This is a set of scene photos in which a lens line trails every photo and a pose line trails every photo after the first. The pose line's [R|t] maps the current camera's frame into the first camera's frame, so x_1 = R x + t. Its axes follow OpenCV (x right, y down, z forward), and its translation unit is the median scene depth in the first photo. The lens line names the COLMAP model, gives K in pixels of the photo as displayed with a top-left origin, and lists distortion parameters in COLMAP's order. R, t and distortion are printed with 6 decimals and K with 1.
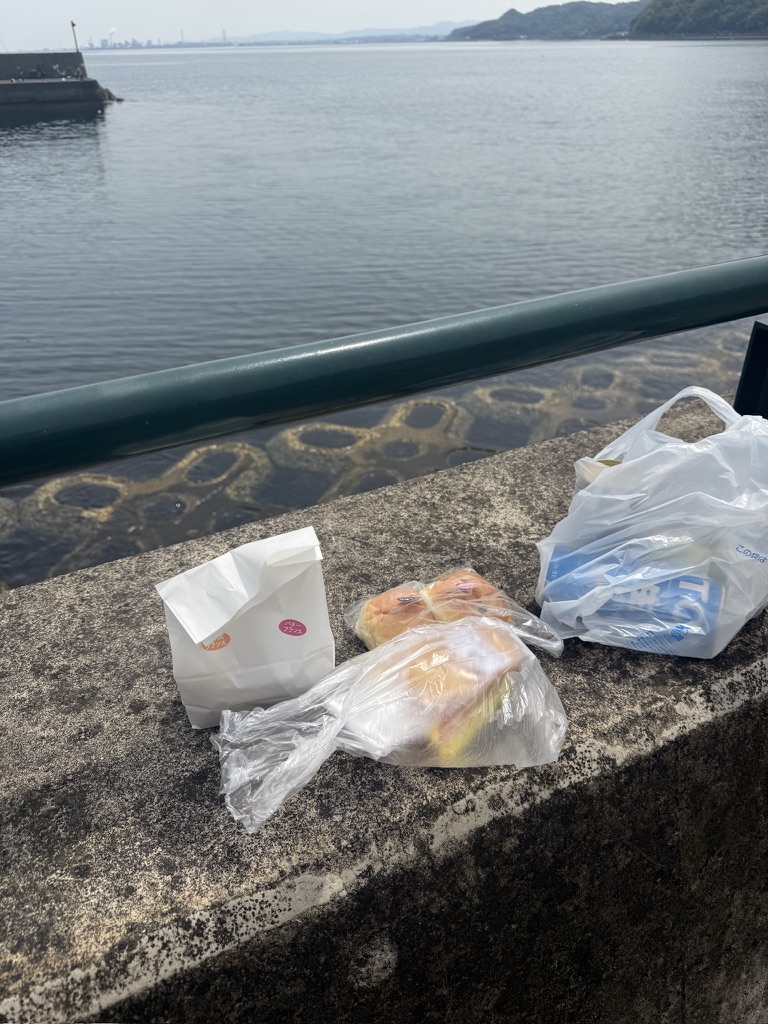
lens RADIAL K [[741.6, 0, 390.4], [0, 741.6, 520.7], [0, 0, 1]] dist [-0.006900, 0.012168]
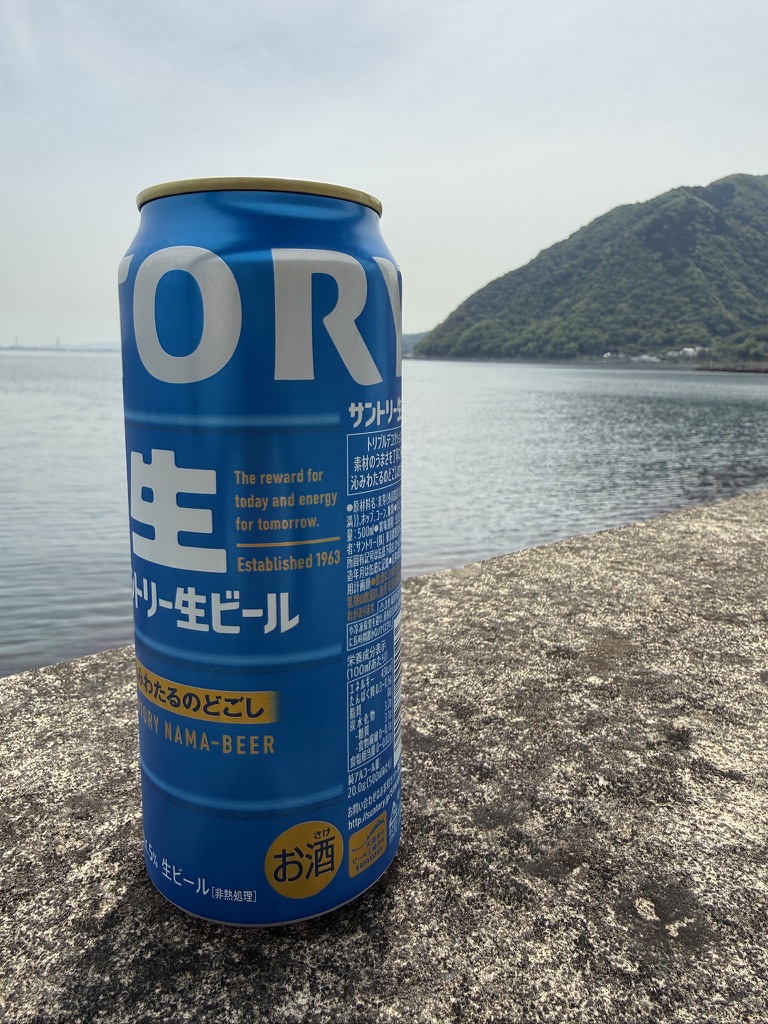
lens RADIAL K [[741.6, 0, 380.7], [0, 741.6, 467.9], [0, 0, 1]] dist [-0.006900, 0.012168]
pose [[0.973456, 0.002468, 0.228862, -0.656880], [0.093081, 0.909243, -0.405724, 0.233043], [-0.209092, 0.416257, 0.884879, 0.439119]]
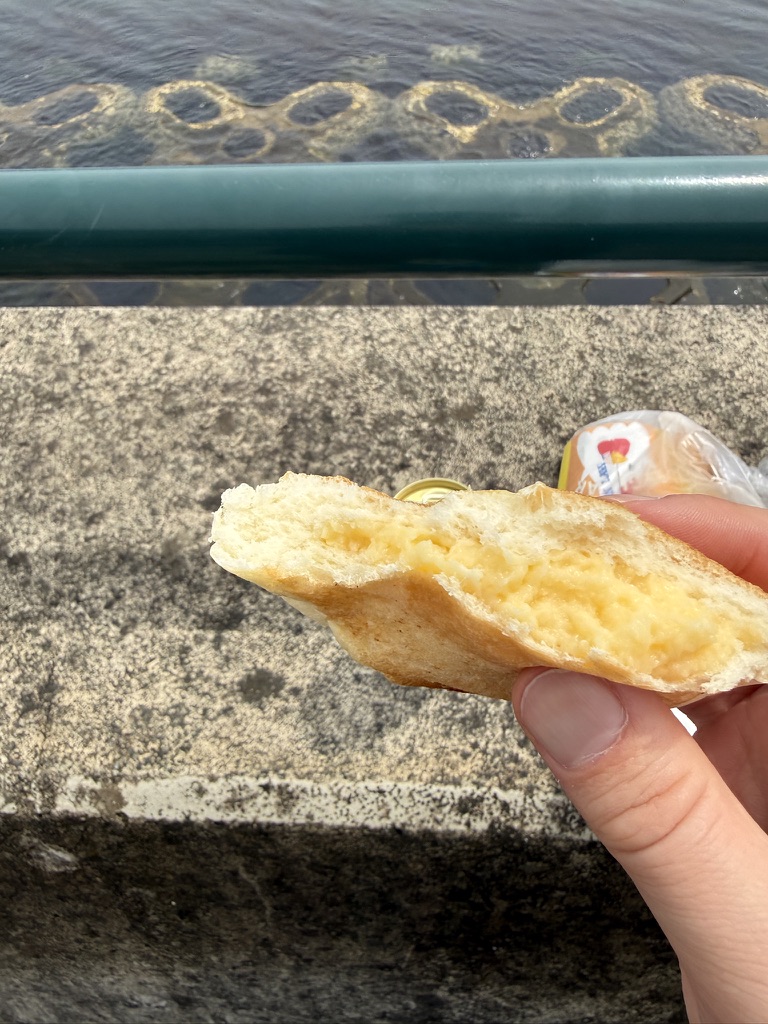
lens RADIAL K [[741.6, 0, 379.6], [0, 741.6, 471.0], [0, 0, 1]] dist [-0.006900, 0.012168]
pose [[0.872388, 0.388986, -0.296022, -0.288090], [-0.243594, 0.870996, 0.426647, -0.071119], [0.423793, -0.300093, 0.854601, 0.092818]]
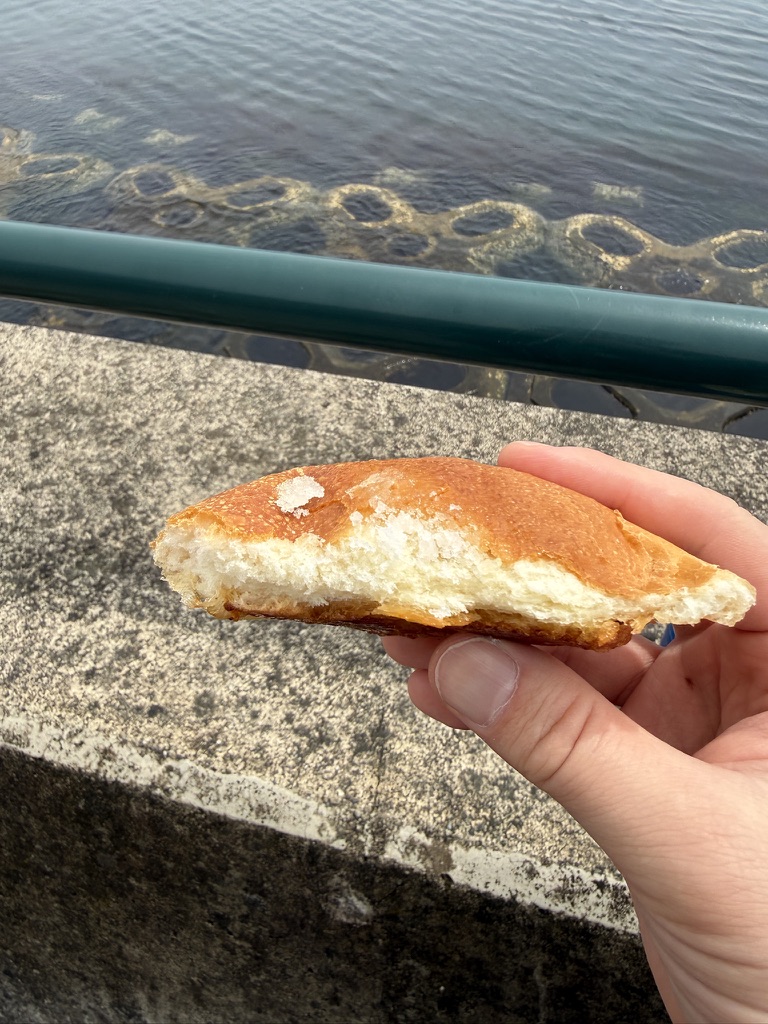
lens RADIAL K [[741.6, 0, 373.7], [0, 741.6, 430.4], [0, 0, 1]] dist [-0.006900, 0.012168]
pose [[0.745205, 0.463219, -0.479684, -0.452617], [-0.349861, 0.883982, 0.310118, -0.019322], [0.567685, -0.063279, 0.820810, -0.069238]]
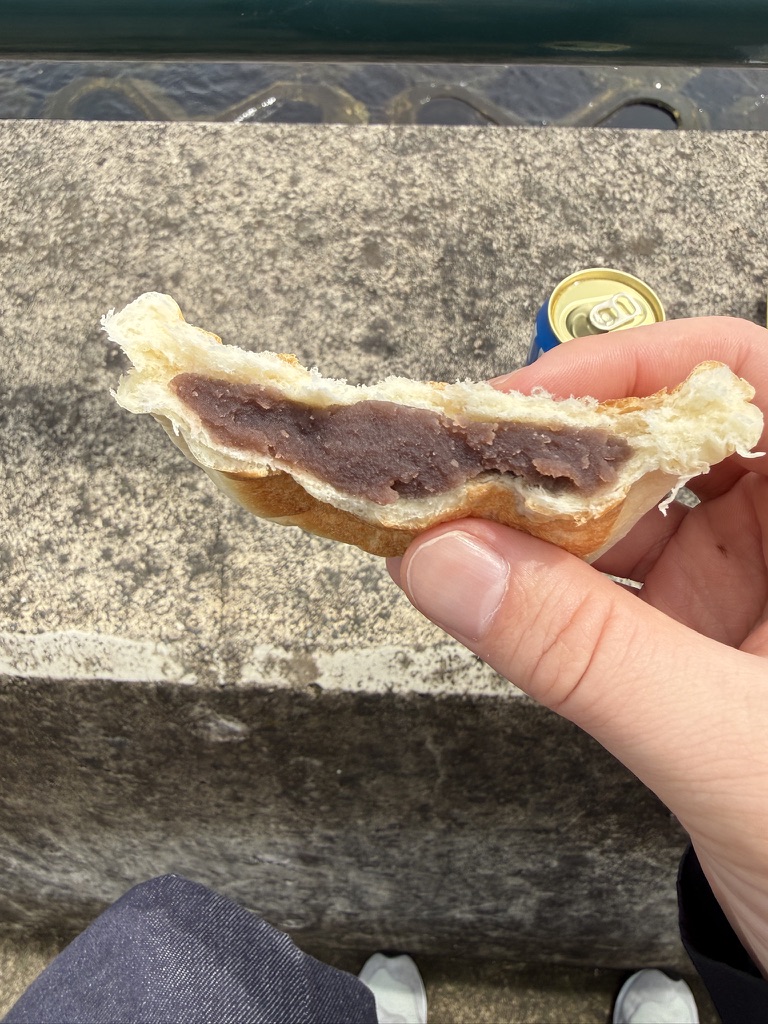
lens RADIAL K [[741.6, 0, 376.7], [0, 741.6, 395.1], [0, 0, 1]] dist [-0.006900, 0.012168]
pose [[0.875370, 0.424505, -0.231348, -0.455392], [-0.266117, 0.822608, 0.502492, 0.013169], [0.403619, -0.378301, 0.833055, 0.081064]]
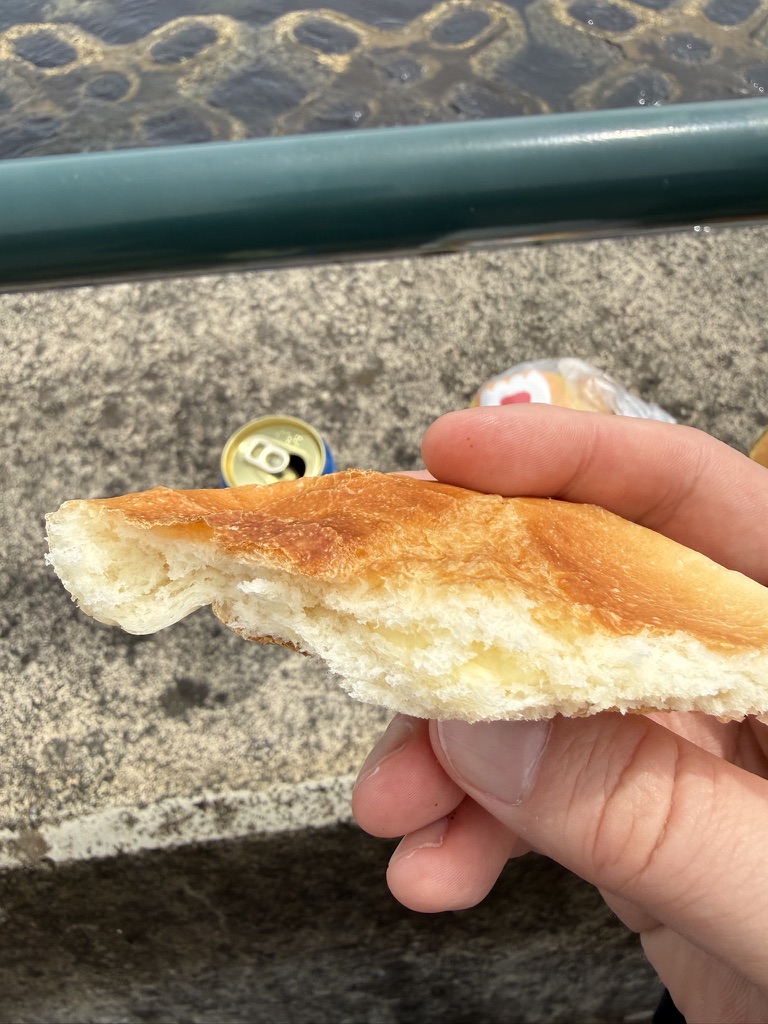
lens RADIAL K [[741.6, 0, 383.9], [0, 741.6, 438.9], [0, 0, 1]] dist [-0.006900, 0.012168]
pose [[0.940339, 0.293726, -0.171719, -0.298428], [-0.194500, 0.878169, 0.437023, -0.091098], [0.279163, -0.377550, 0.882906, 0.129851]]
